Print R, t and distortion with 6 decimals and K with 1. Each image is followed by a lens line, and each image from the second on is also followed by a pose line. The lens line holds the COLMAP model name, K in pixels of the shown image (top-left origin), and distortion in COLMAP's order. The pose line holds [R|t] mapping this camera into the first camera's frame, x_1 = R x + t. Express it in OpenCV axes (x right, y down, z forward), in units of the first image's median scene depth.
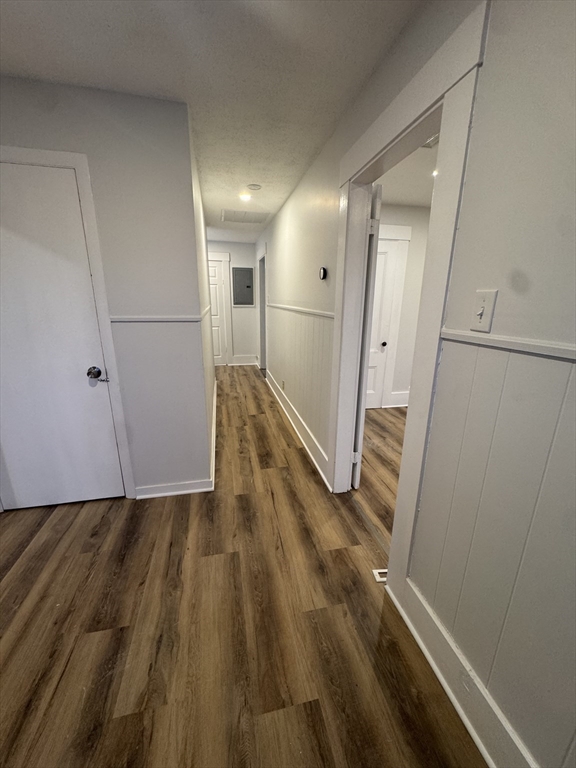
lens RADIAL K [[305.6, 0, 288.0], [0, 305.6, 384.0], [0, 0, 1]] dist [0.000236, 0.000345]
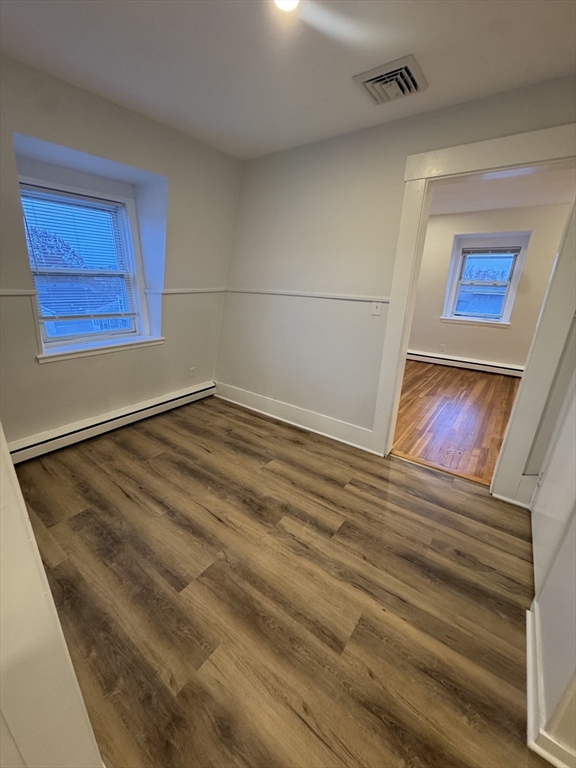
lens RADIAL K [[305.6, 0, 288.0], [0, 305.6, 384.0], [0, 0, 1]] dist [0.000236, 0.000345]
pose [[-0.755114, 0.180973, -0.630120, 0.304062], [-0.215691, 0.839058, 0.499458, -0.354069], [0.619096, 0.513059, -0.594551, 1.193668]]
